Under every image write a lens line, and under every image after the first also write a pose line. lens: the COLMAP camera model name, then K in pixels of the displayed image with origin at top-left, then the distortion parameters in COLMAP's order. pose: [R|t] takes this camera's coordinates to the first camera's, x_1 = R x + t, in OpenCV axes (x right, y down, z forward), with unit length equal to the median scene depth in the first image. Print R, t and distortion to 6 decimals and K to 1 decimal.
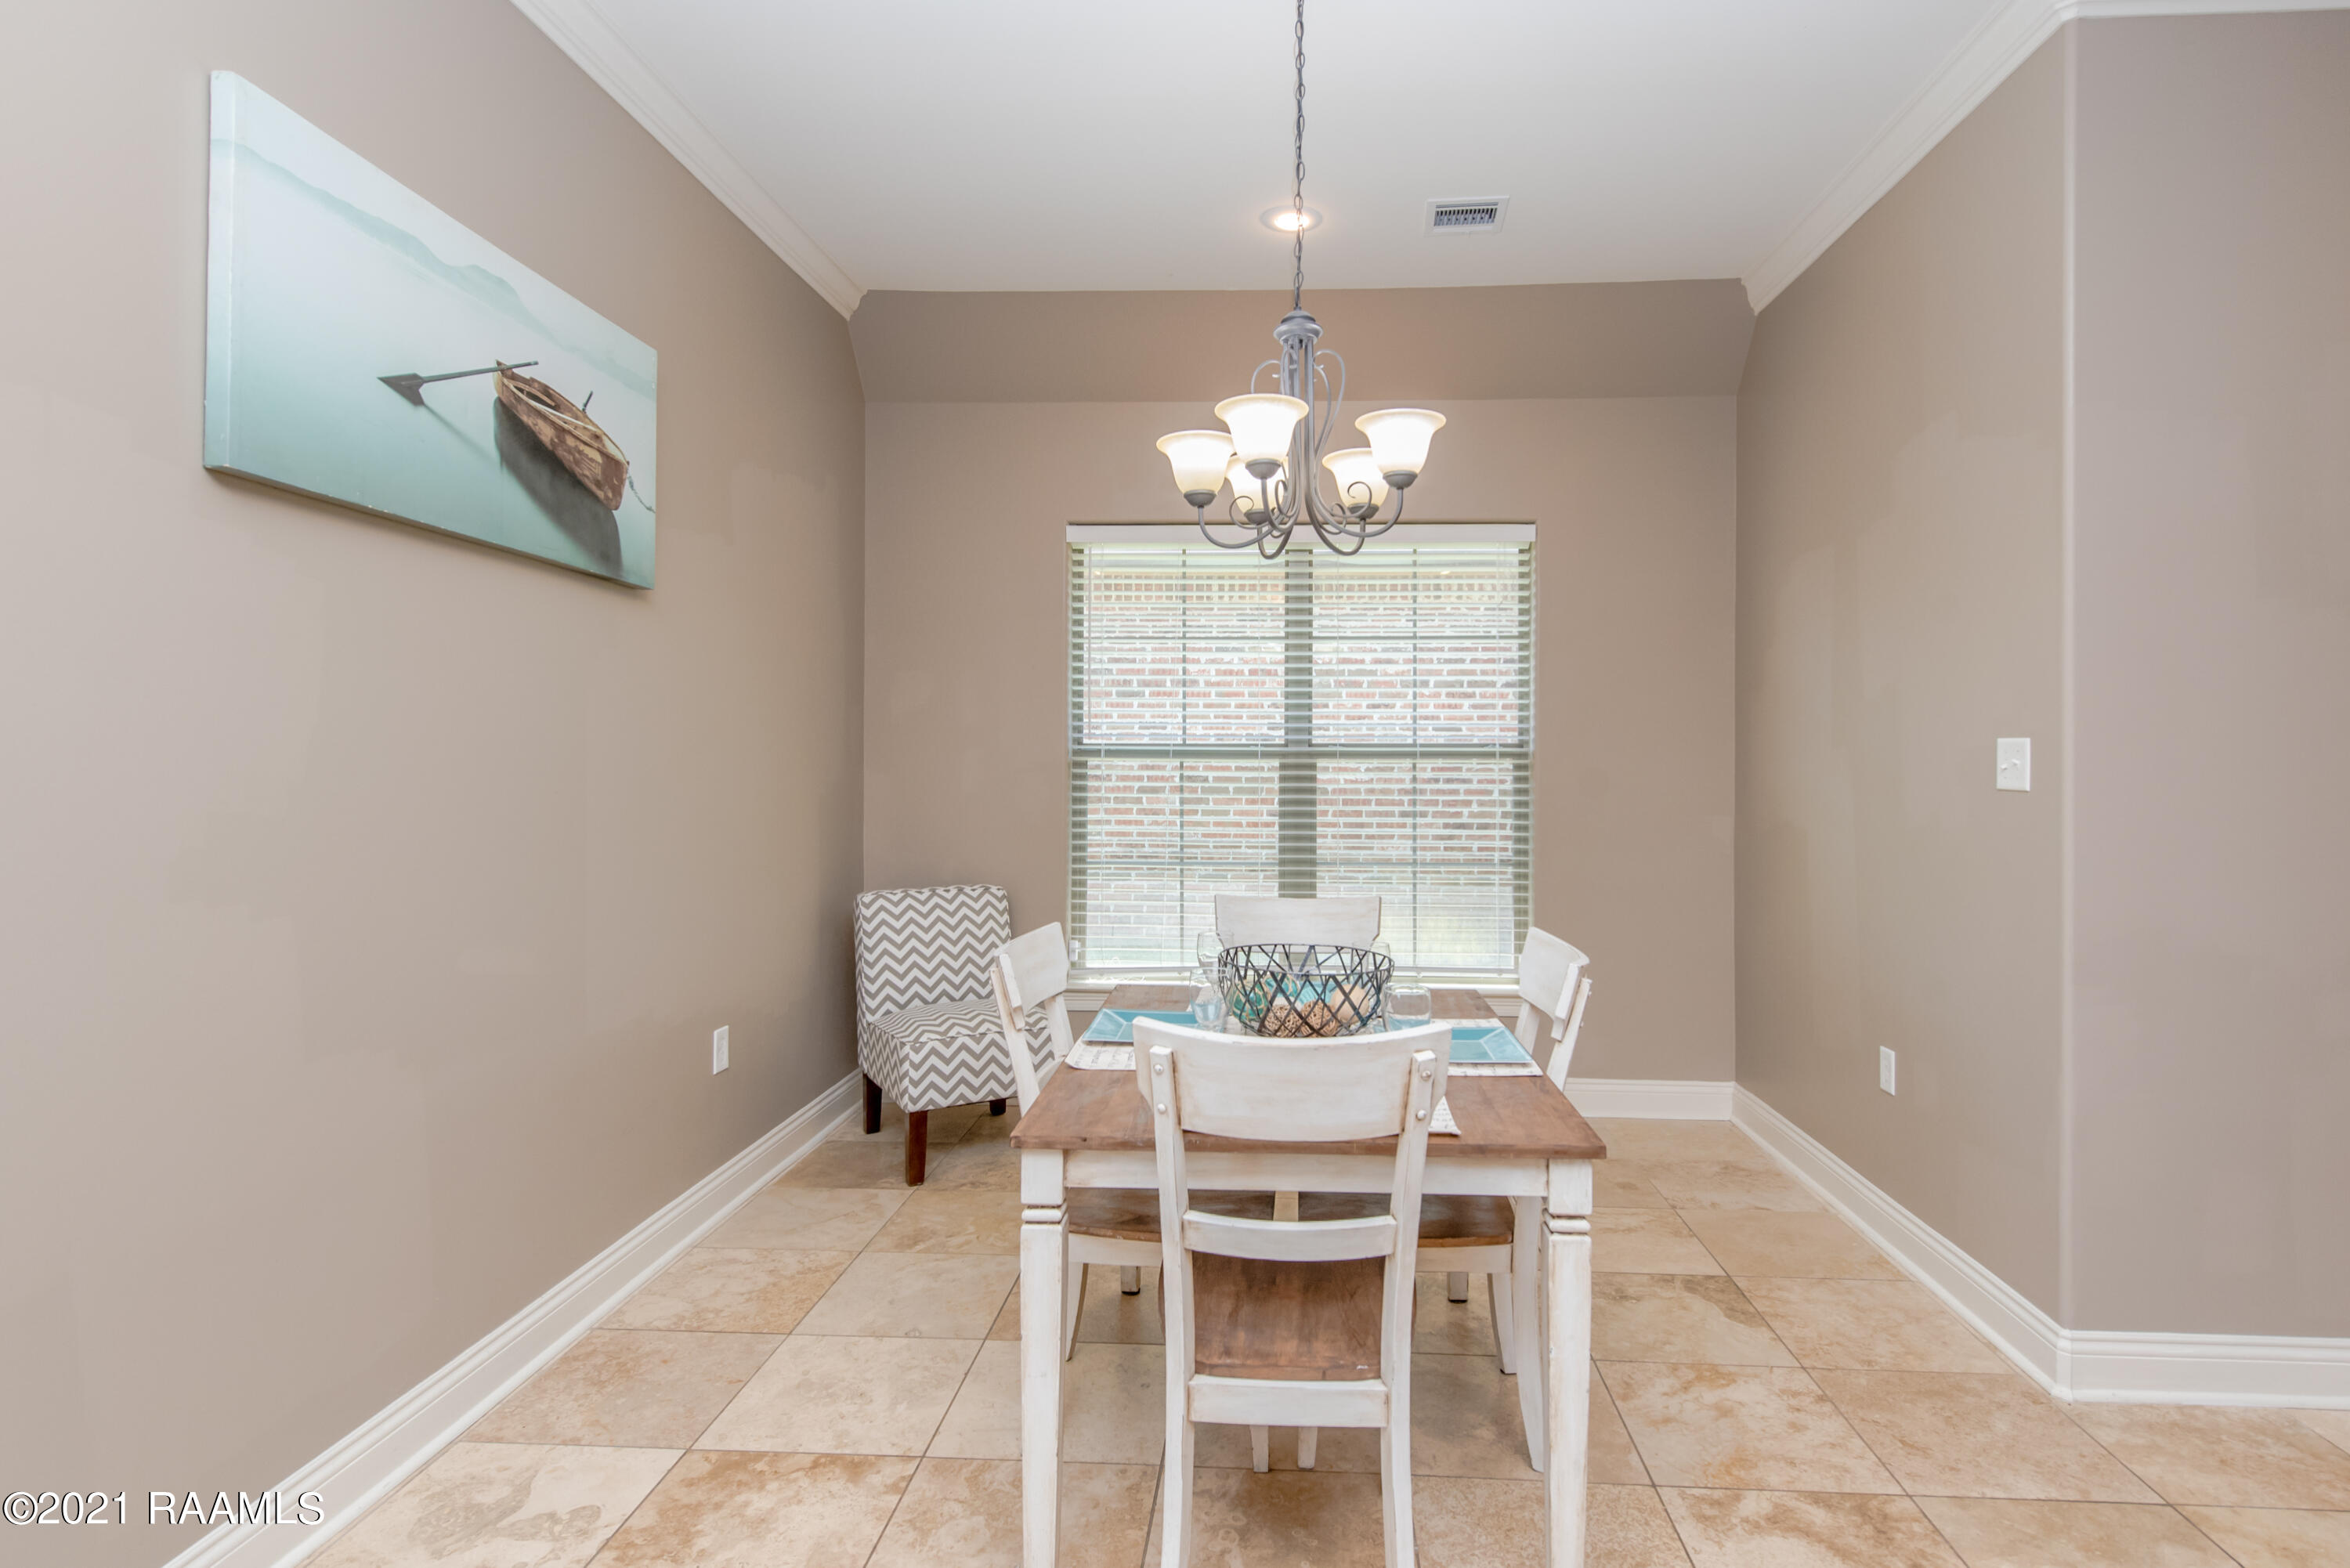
lens RADIAL K [[1206.4, 0, 1234.3], [0, 1206.4, 760.7], [0, 0, 1]] dist [0.017630, -0.007757]
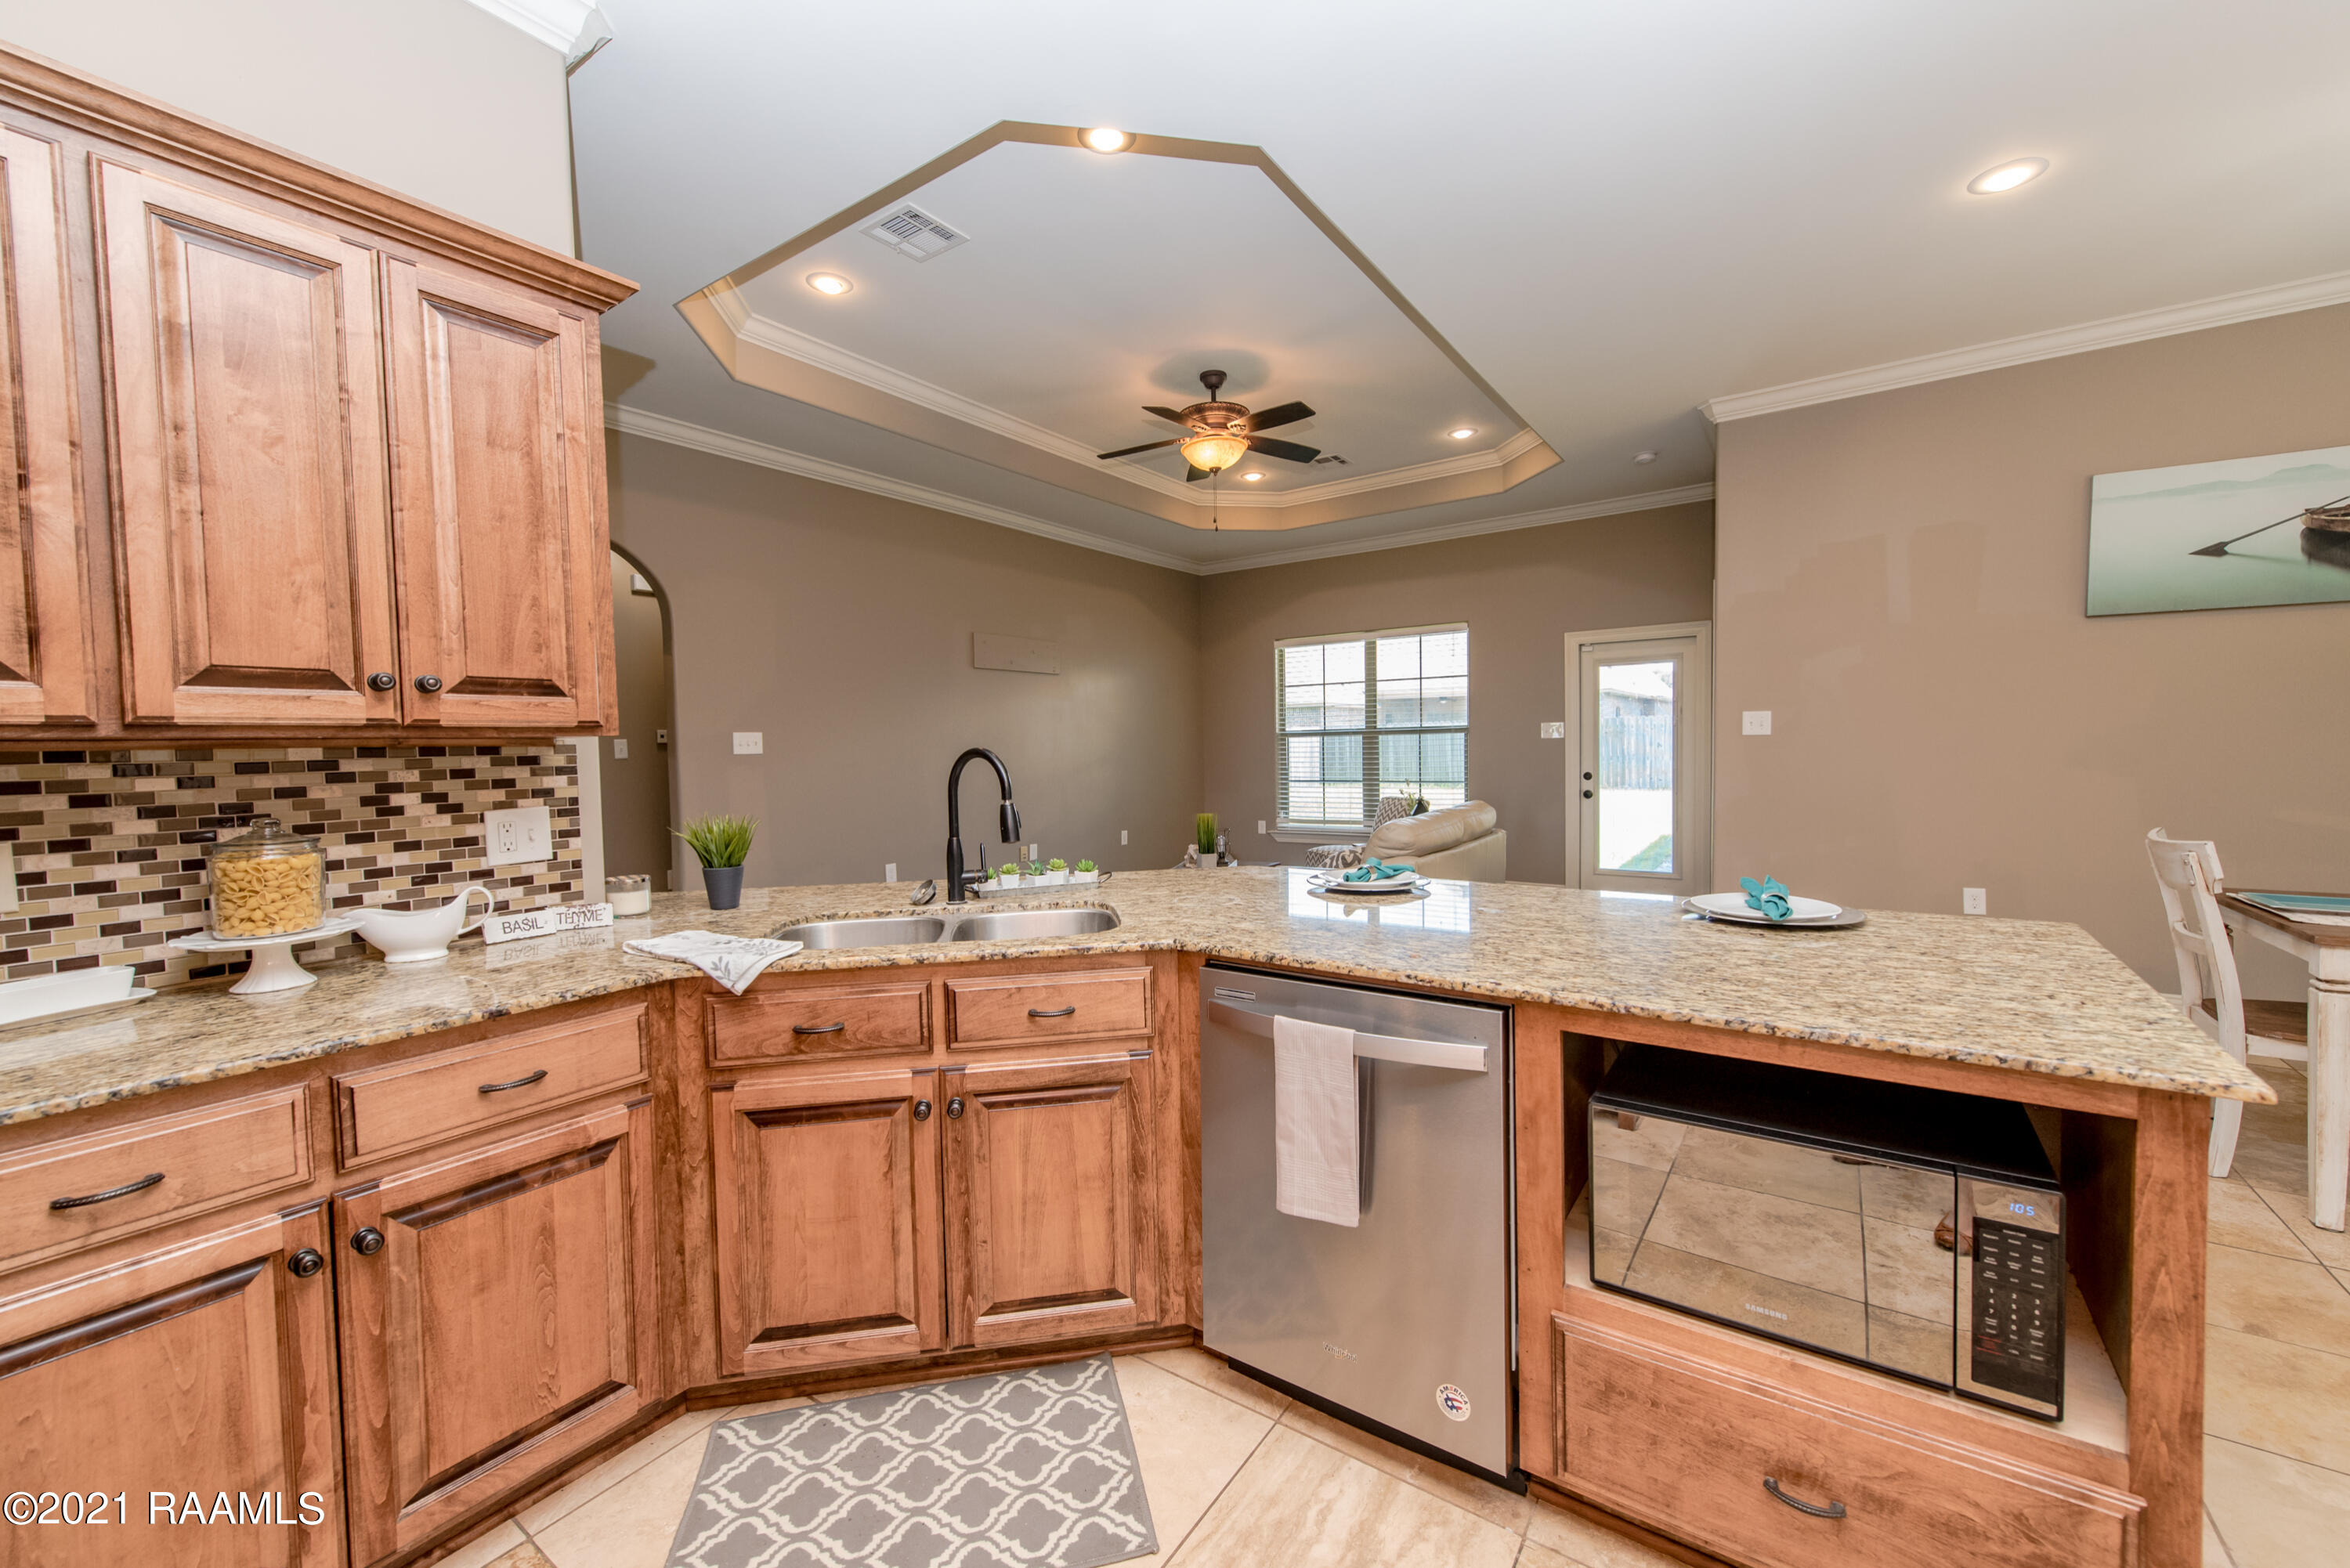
lens RADIAL K [[916.8, 0, 1173.8], [0, 916.8, 779.9], [0, 0, 1]] dist [0.012470, -0.003790]
pose [[-0.528021, 0.040652, -0.848258, 1.487318], [0.012803, 0.999121, 0.039913, 0.021086], [0.849135, 0.010214, -0.528078, 0.222133]]
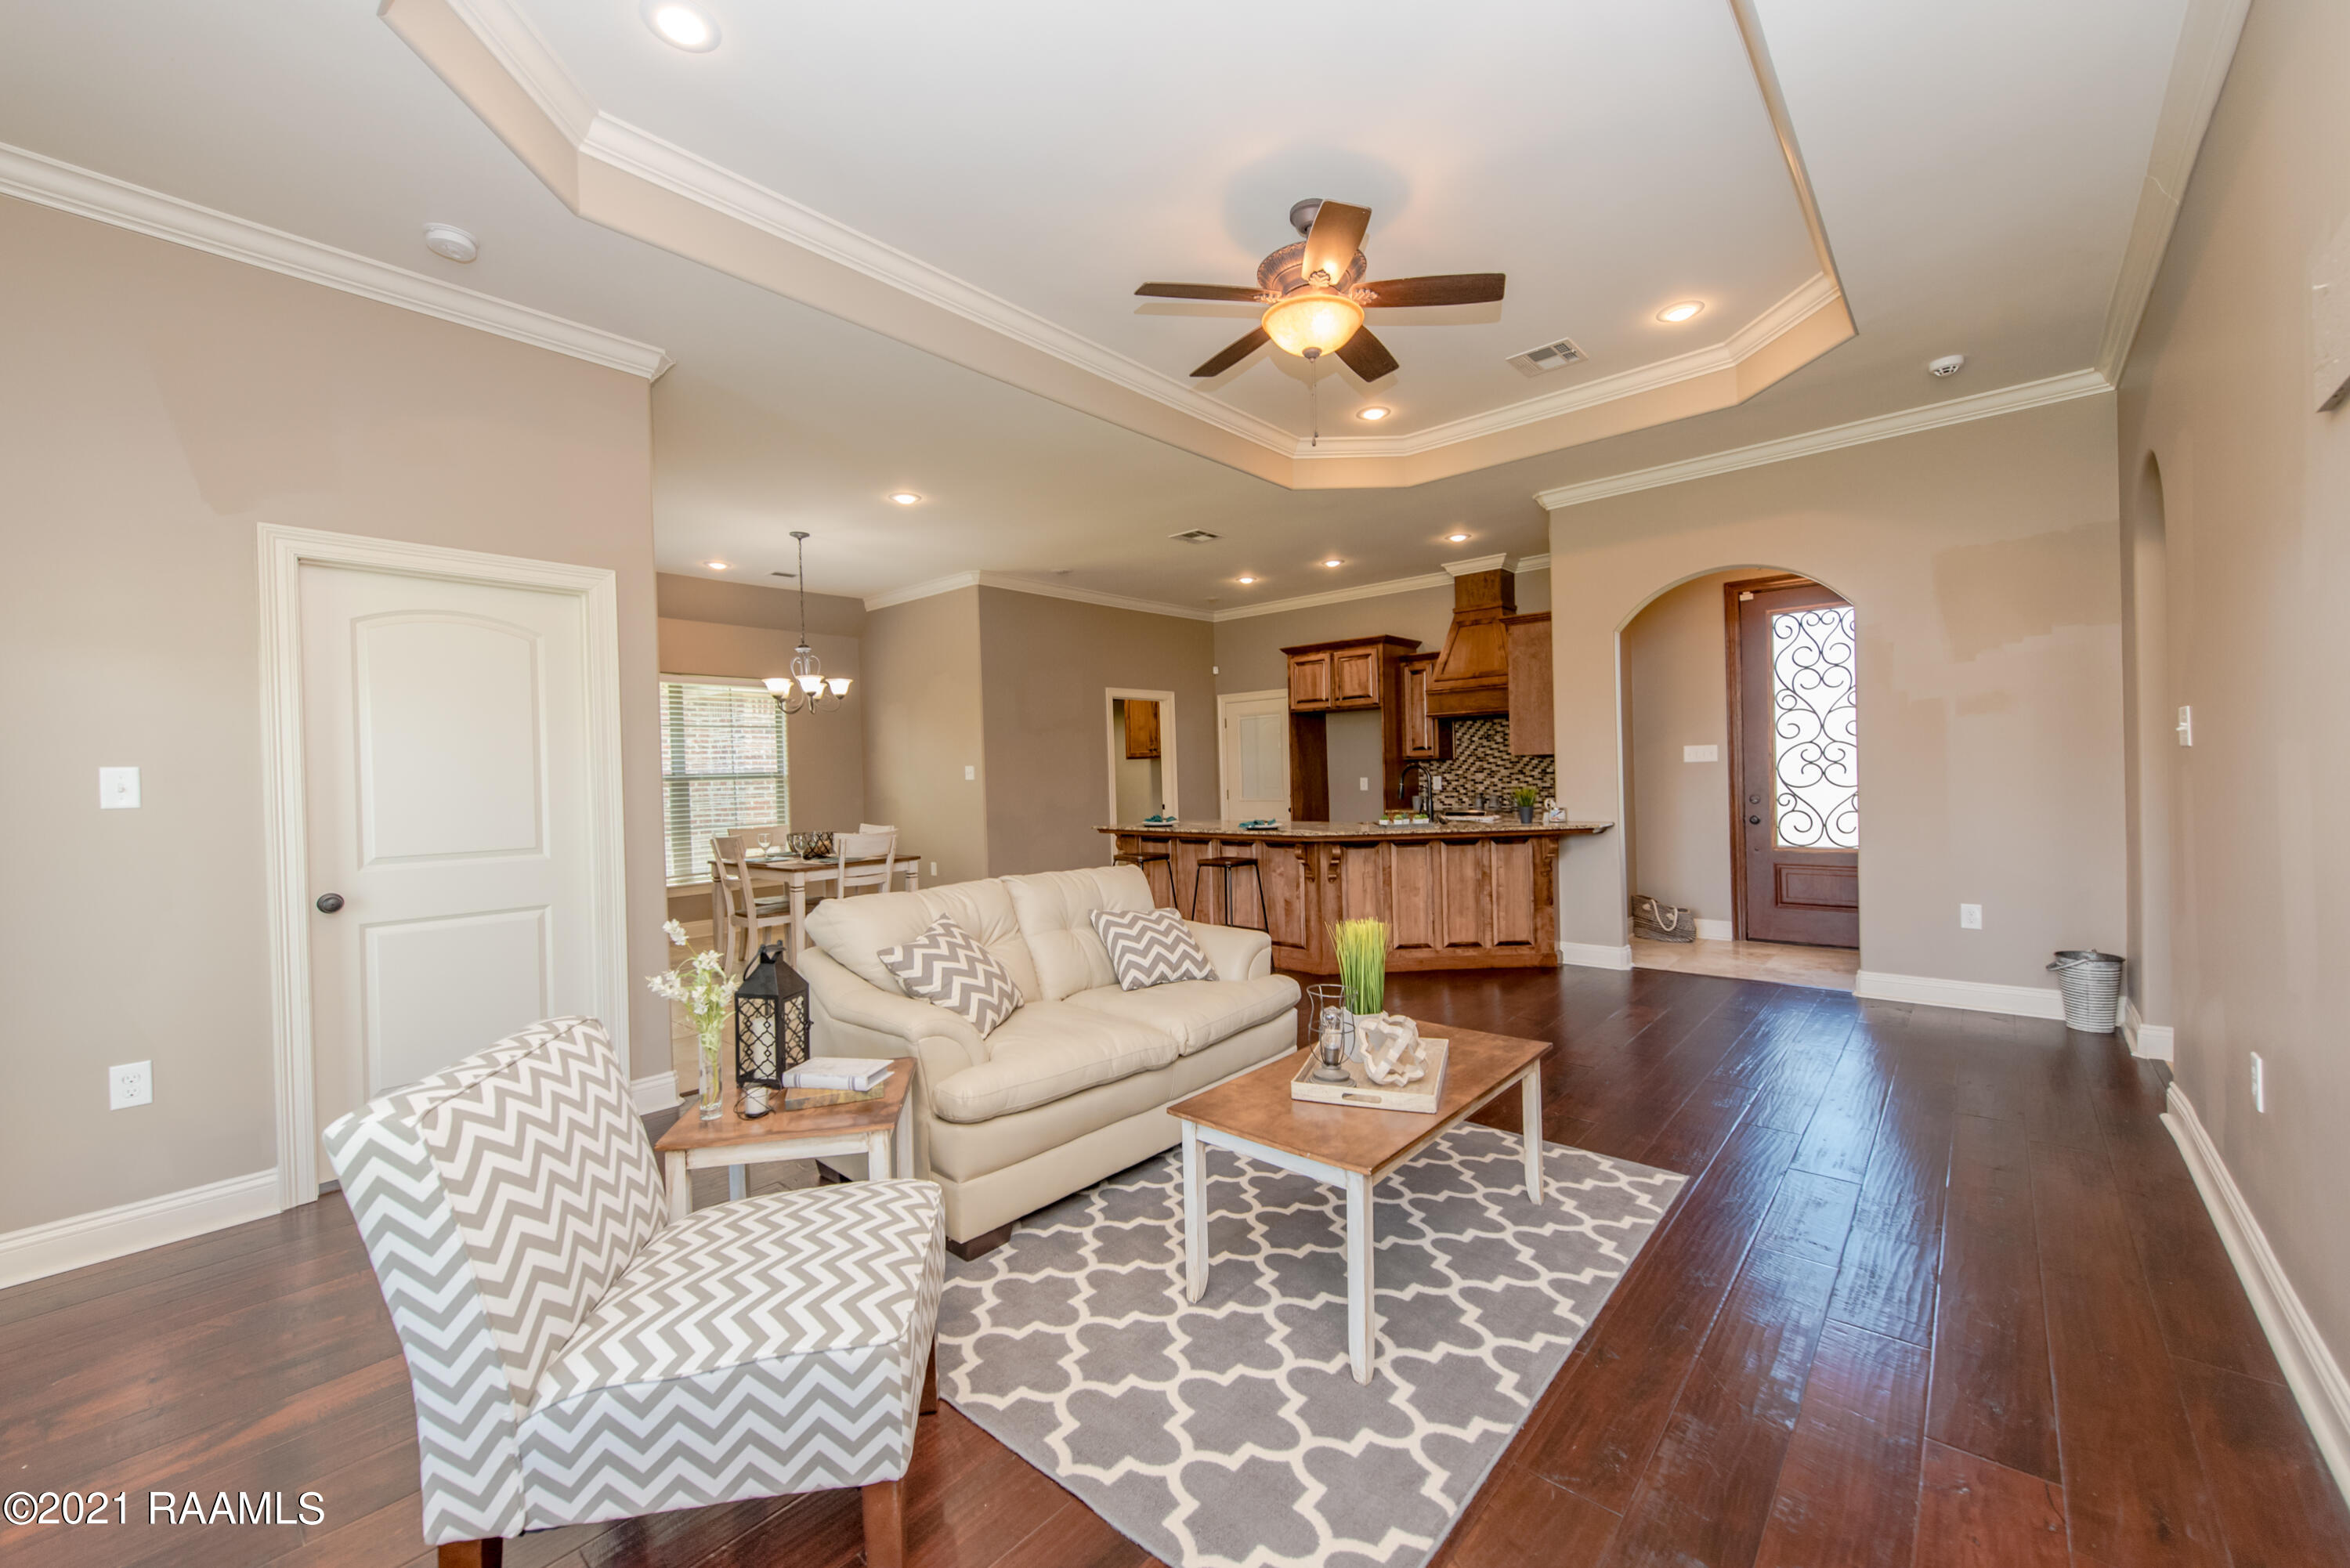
lens RADIAL K [[916.8, 0, 1172.6], [0, 916.8, 781.0], [0, 0, 1]] dist [0.012470, -0.003790]
pose [[0.616309, -0.027942, 0.787008, -1.229065], [0.034612, 0.999366, 0.008377, 0.025320], [-0.786743, 0.022077, 0.616886, -1.270350]]
